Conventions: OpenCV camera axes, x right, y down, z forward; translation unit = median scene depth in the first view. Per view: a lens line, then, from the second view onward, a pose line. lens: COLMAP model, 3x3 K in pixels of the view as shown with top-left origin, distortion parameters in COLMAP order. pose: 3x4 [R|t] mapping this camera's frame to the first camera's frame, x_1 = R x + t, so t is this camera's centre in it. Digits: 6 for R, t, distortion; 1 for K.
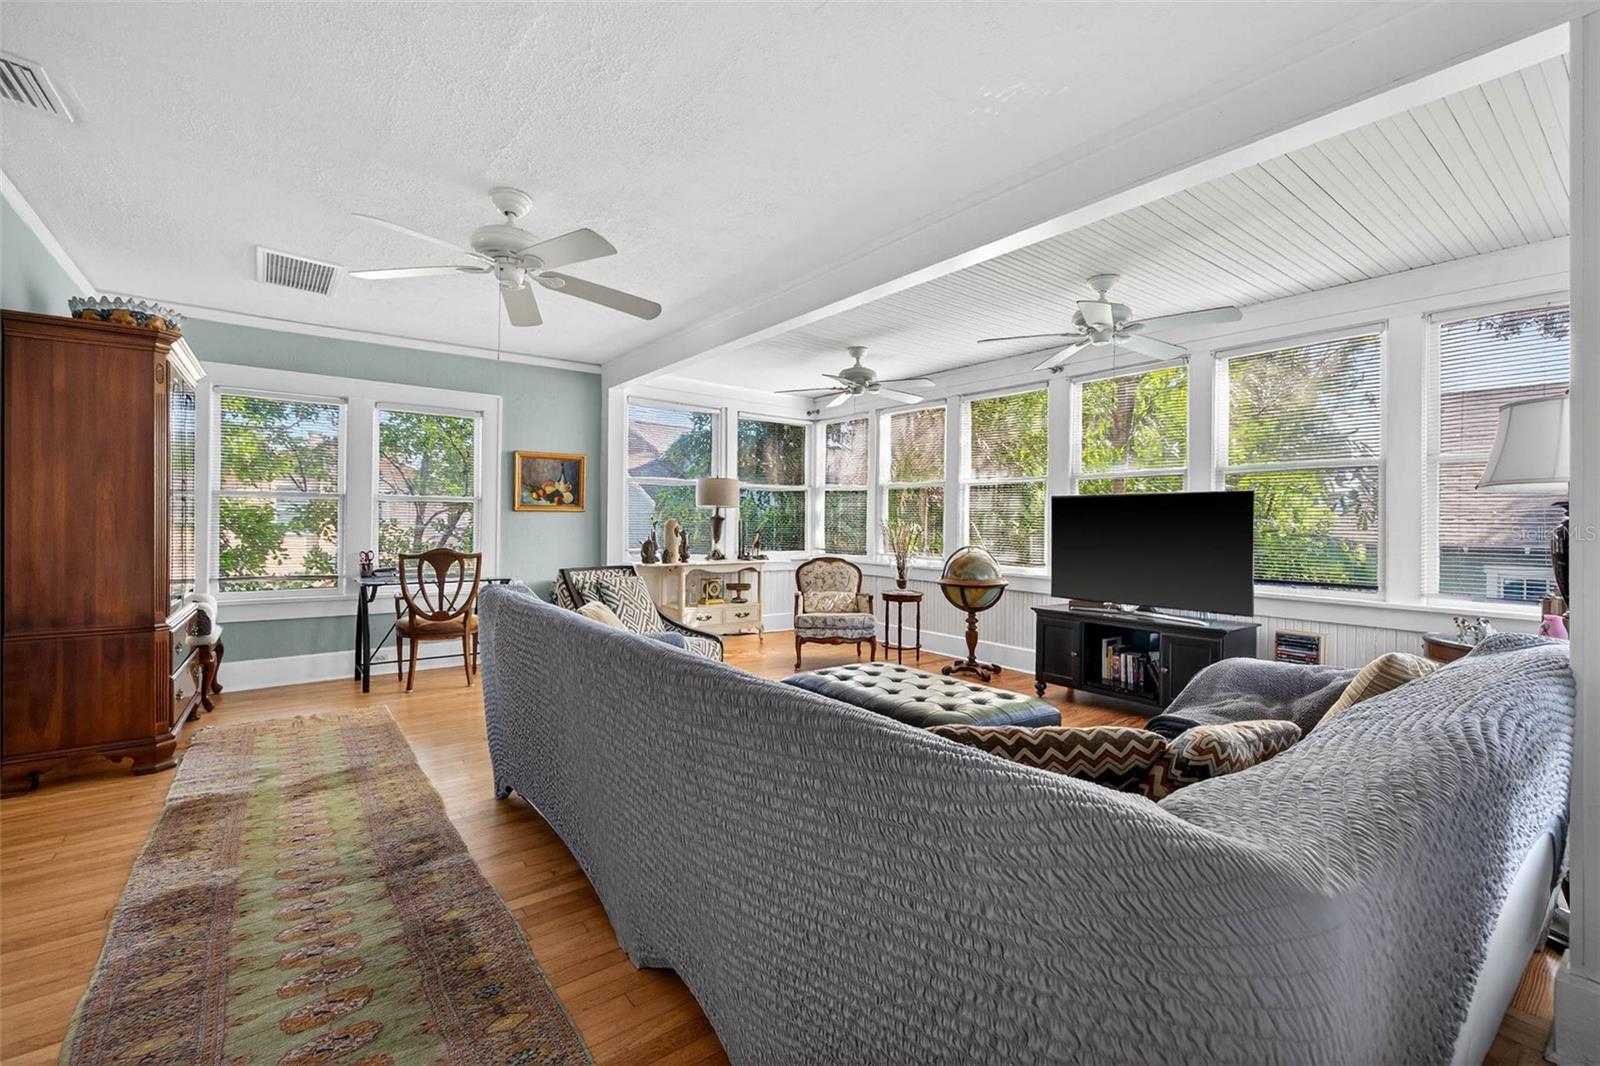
lens RADIAL K [[683.7, 0, 799.7], [0, 683.7, 525.6], [0, 0, 1]] dist [0.000930, 0.000082]
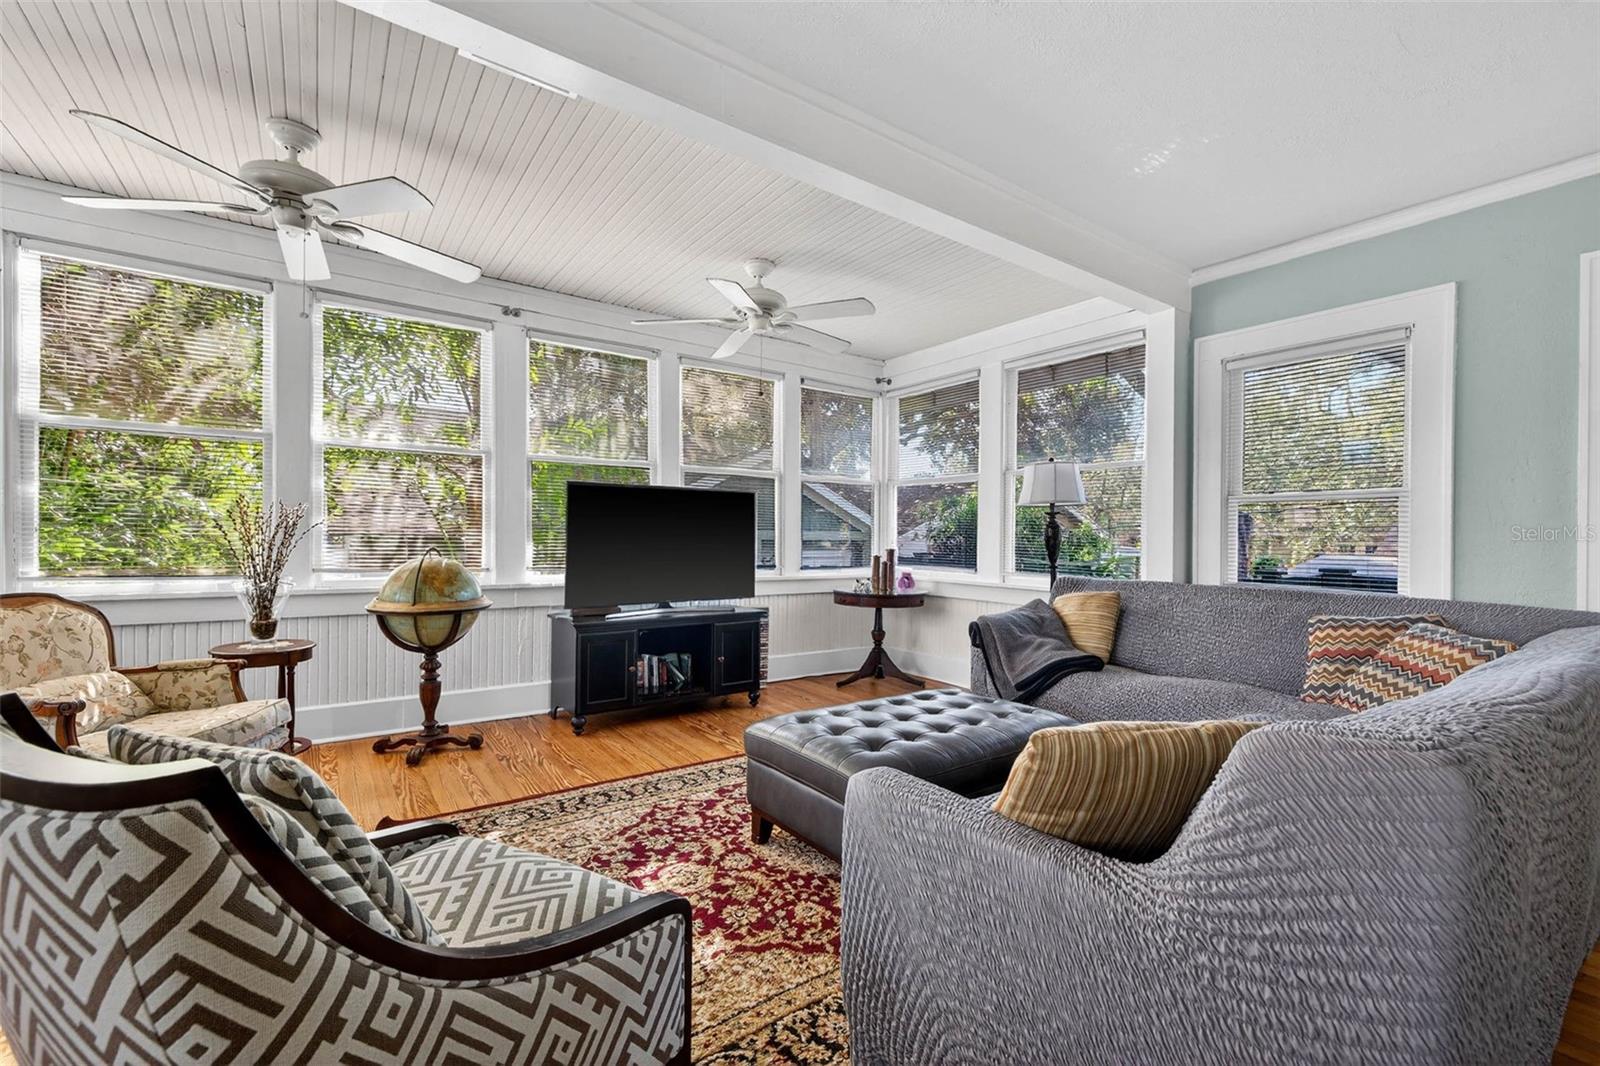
lens RADIAL K [[683.7, 0, 801.1], [0, 683.7, 538.2], [0, 0, 1]] dist [0.000930, 0.000082]
pose [[0.034194, -0.015576, 0.999294, -0.367689], [-0.003674, 0.999870, 0.015711, 0.009442], [-0.999408, -0.004209, 0.034132, 0.636110]]
